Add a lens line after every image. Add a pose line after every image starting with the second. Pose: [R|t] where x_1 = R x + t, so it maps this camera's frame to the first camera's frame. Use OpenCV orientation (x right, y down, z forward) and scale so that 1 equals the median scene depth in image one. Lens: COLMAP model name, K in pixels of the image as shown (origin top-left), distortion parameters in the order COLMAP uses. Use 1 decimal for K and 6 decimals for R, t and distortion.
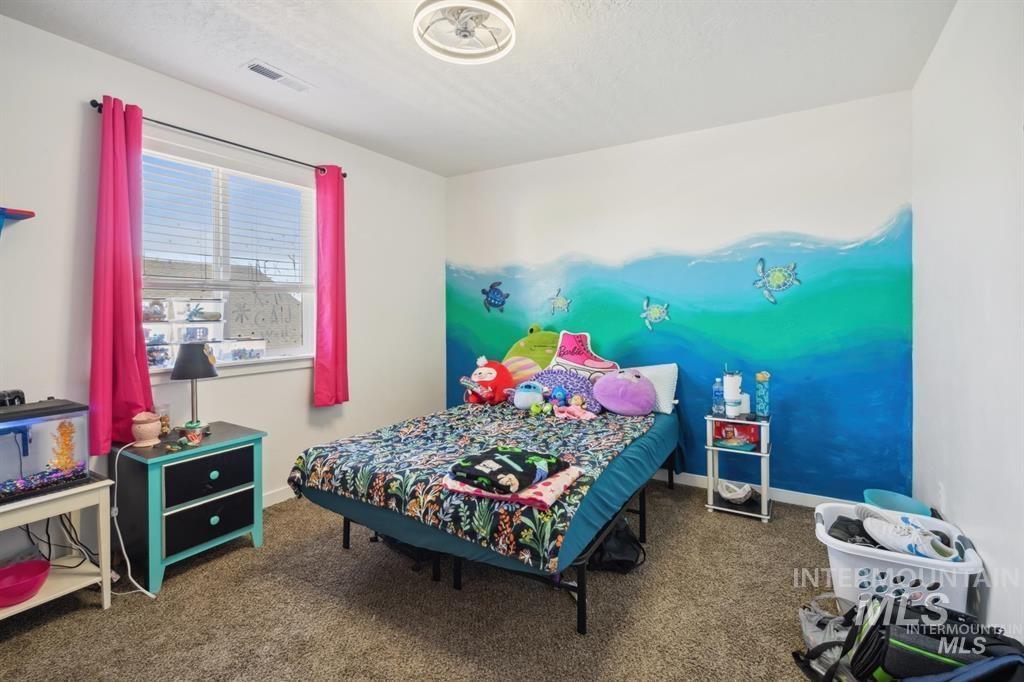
lens RADIAL K [[472.6, 0, 511.1], [0, 472.6, 316.7], [0, 0, 1]] dist [-0.000067, 0.000343]
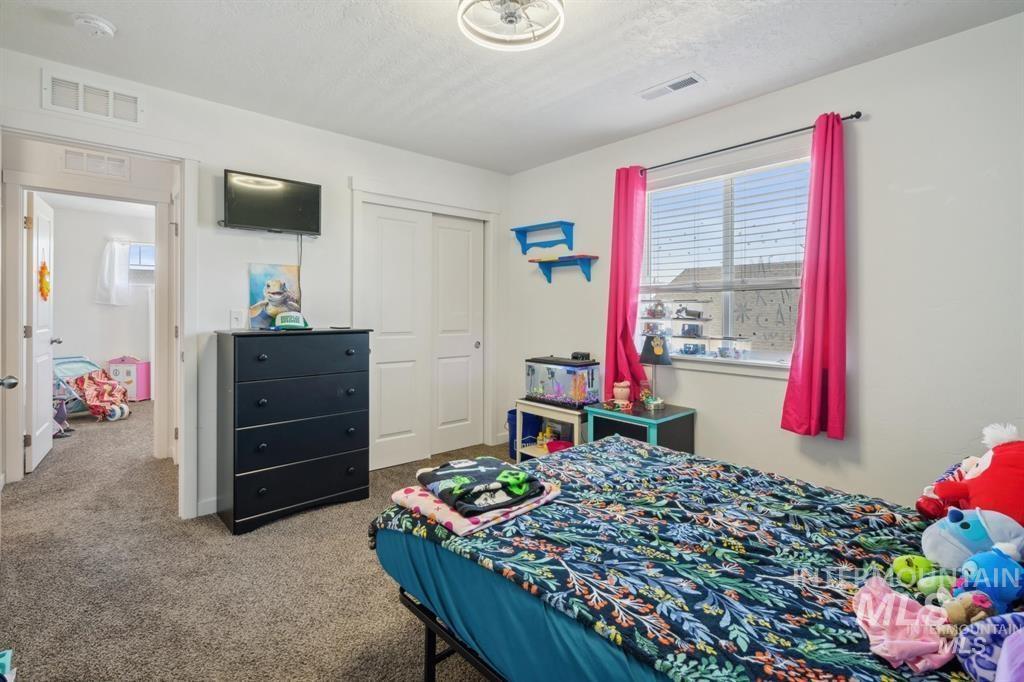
lens RADIAL K [[472.6, 0, 511.1], [0, 472.6, 316.7], [0, 0, 1]] dist [-0.000067, 0.000343]
pose [[-0.292644, 0.014121, -0.956117, 0.610294], [-0.014729, 0.999706, 0.019273, -0.013154], [0.956108, 0.019723, -0.292350, 0.957365]]
